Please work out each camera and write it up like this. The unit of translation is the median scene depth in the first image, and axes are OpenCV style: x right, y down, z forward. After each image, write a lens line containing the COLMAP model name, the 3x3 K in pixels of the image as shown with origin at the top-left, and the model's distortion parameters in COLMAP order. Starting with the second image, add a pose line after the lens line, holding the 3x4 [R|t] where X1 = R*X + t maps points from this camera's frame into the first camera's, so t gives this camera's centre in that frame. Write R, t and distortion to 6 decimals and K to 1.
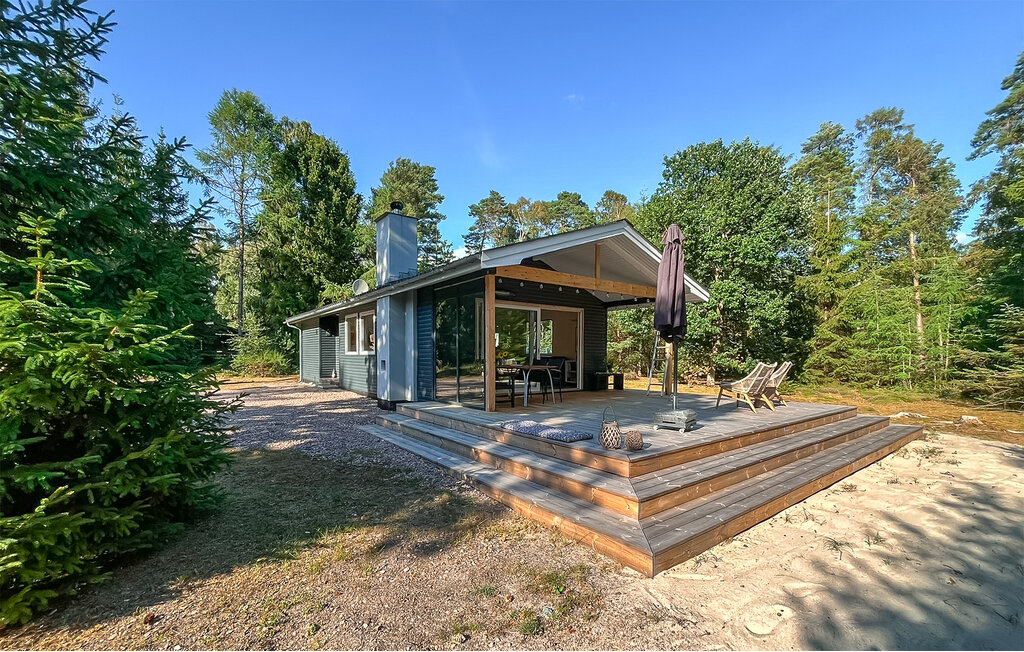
lens RADIAL K [[421.0, 0, 512.0], [0, 421.0, 326.0], [0, 0, 1]] dist [-0.000771, -0.000271]
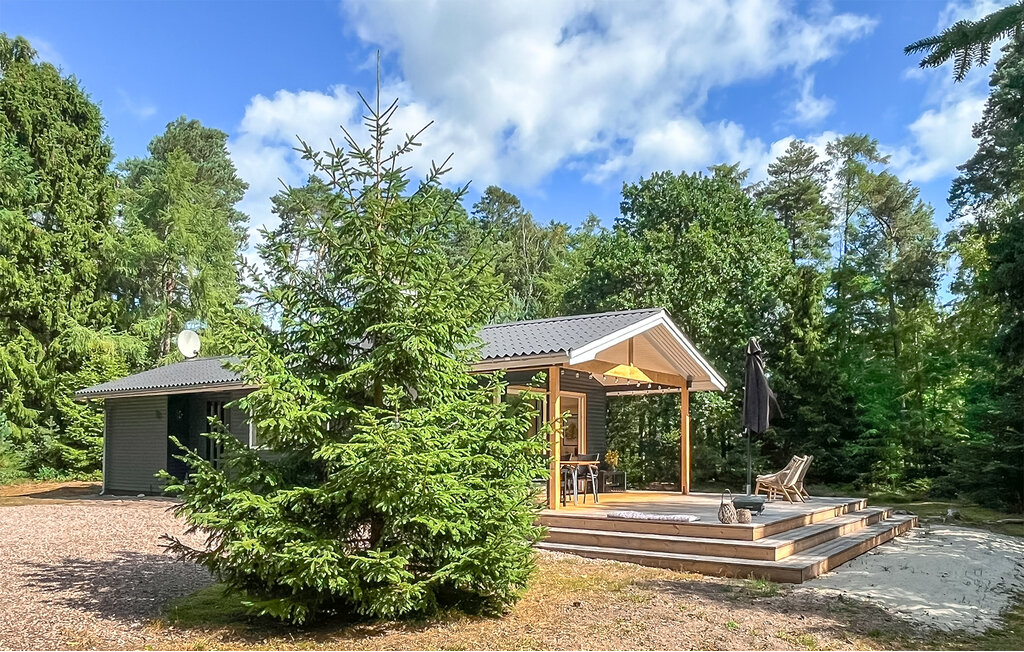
lens RADIAL K [[766.4, 0, 512.0], [0, 766.4, 326.0], [0, 0, 1]] dist [0.001397, 0.002703]
pose [[0.953951, 0.043621, 0.296775, -0.217449], [-0.013797, 0.994703, -0.101858, -0.010596], [-0.299647, 0.093073, 0.949500, -0.210041]]
